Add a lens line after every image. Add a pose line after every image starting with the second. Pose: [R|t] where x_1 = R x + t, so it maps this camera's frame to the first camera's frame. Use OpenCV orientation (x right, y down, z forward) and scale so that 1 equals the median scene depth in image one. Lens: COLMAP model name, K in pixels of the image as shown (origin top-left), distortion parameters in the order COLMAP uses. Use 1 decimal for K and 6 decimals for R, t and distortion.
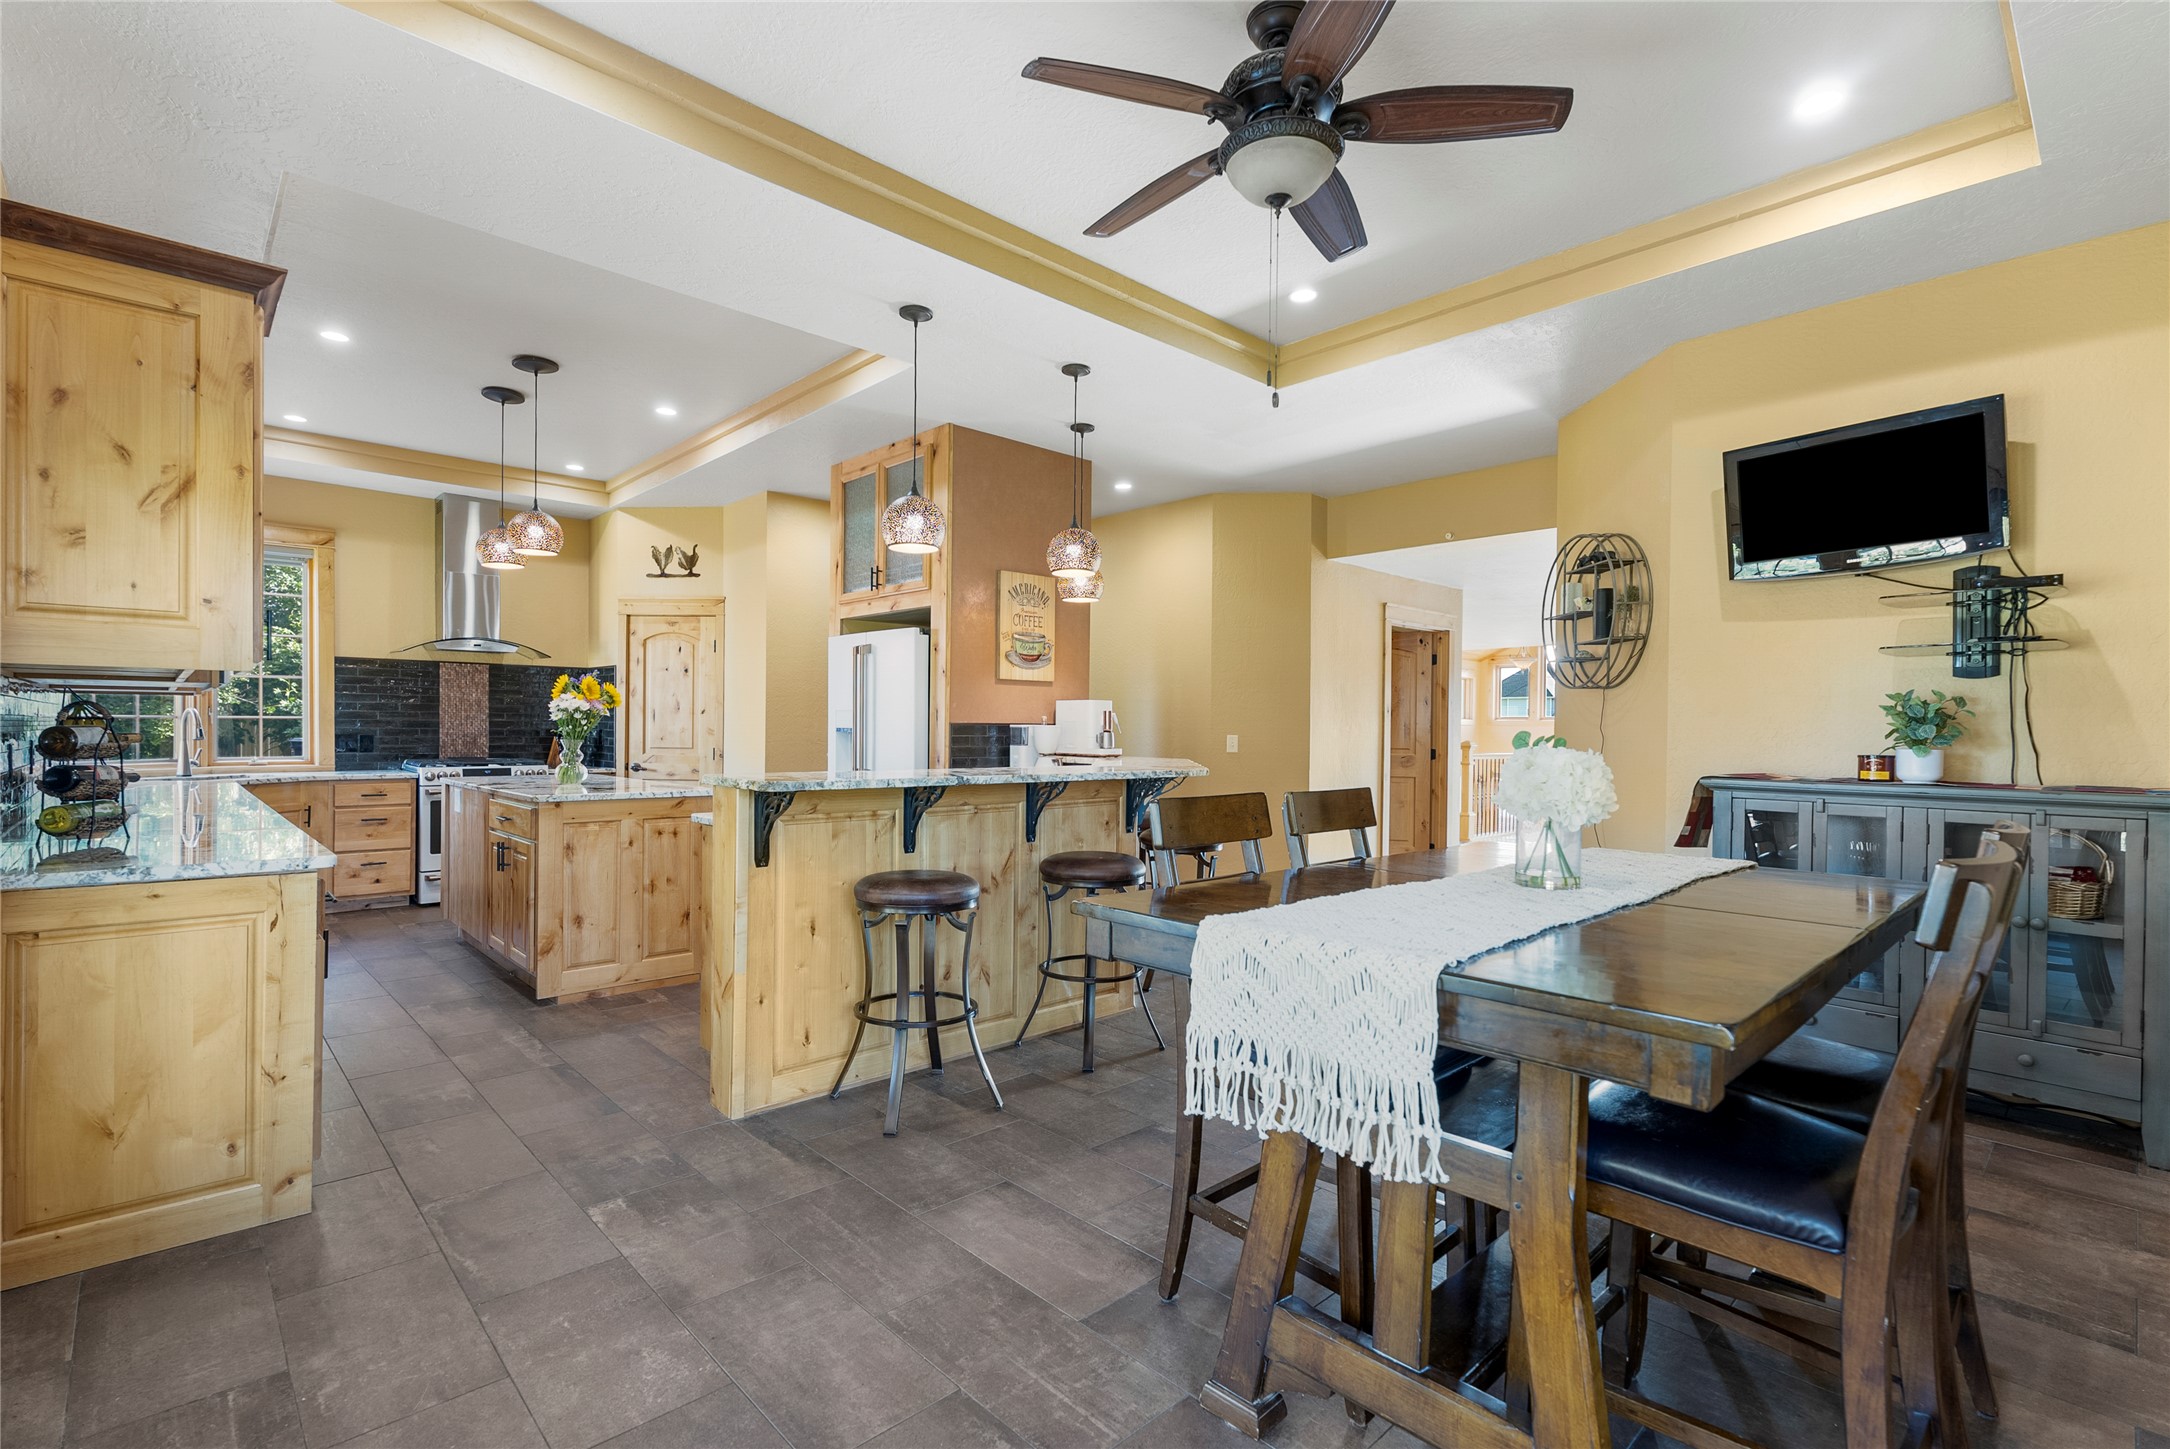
lens RADIAL K [[988.2, 0, 1080.9], [0, 988.2, 729.4], [0, 0, 1]] dist [0.009046, -0.000274]
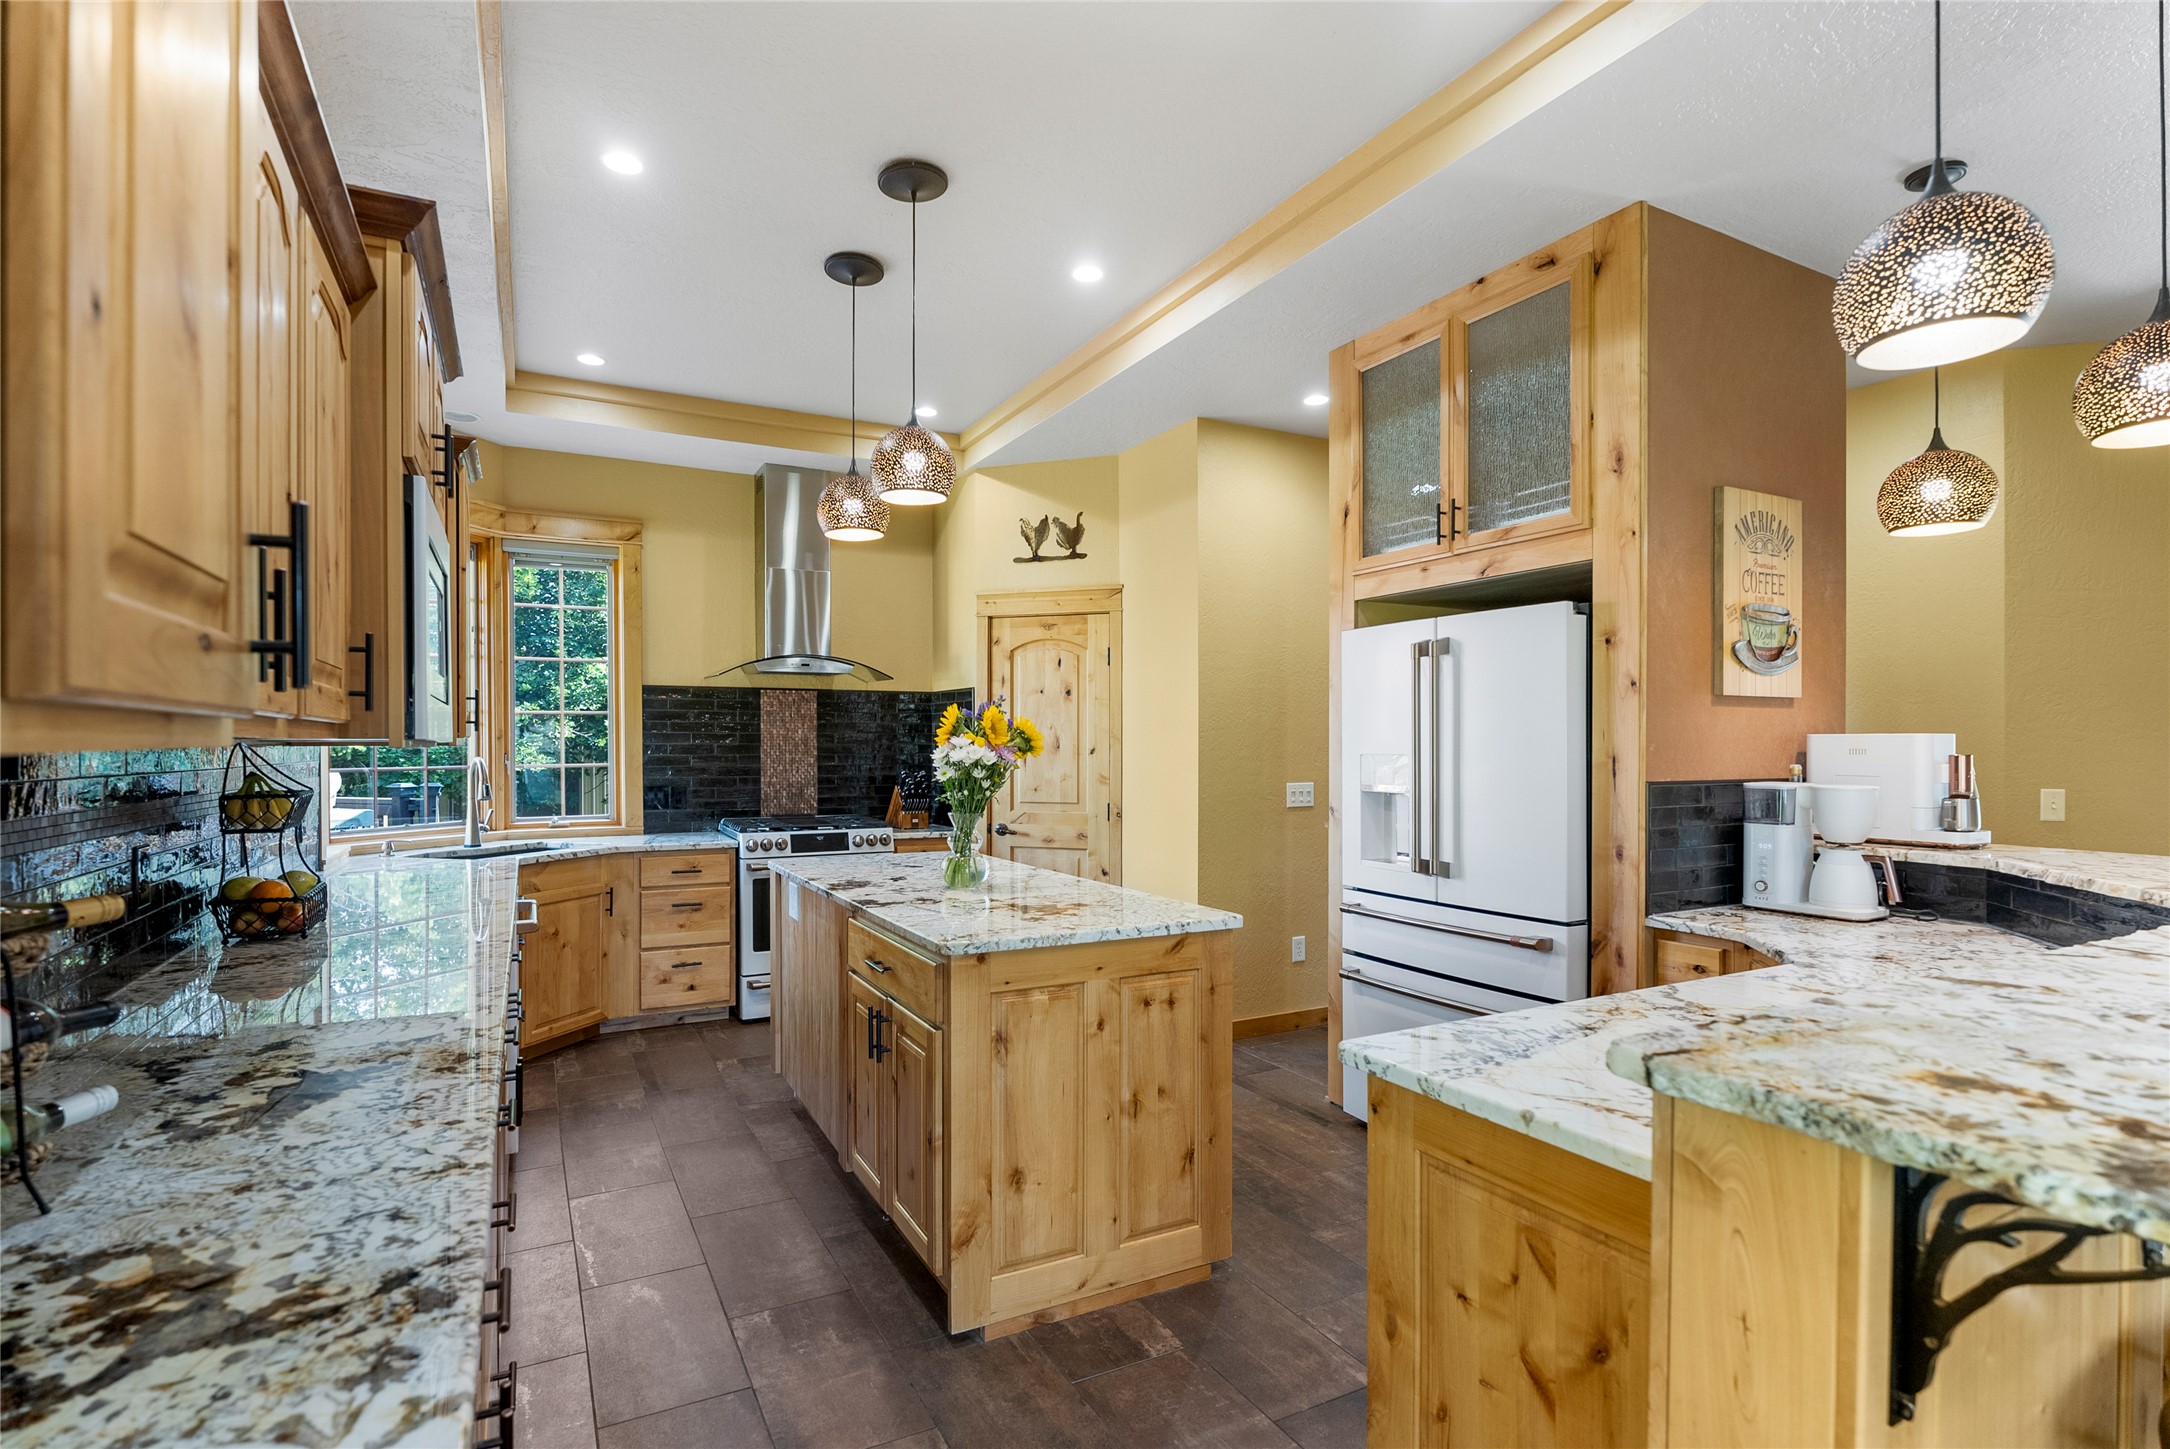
lens RADIAL K [[1047.0, 0, 1080.6], [0, 1047.0, 746.7], [0, 0, 1]] dist [-0.016077, -0.000060]
pose [[0.964965, -0.008631, -0.262238, -0.240990], [0.008119, 0.999962, -0.003036, -0.023110], [0.262254, 0.000800, 0.964999, 0.350989]]
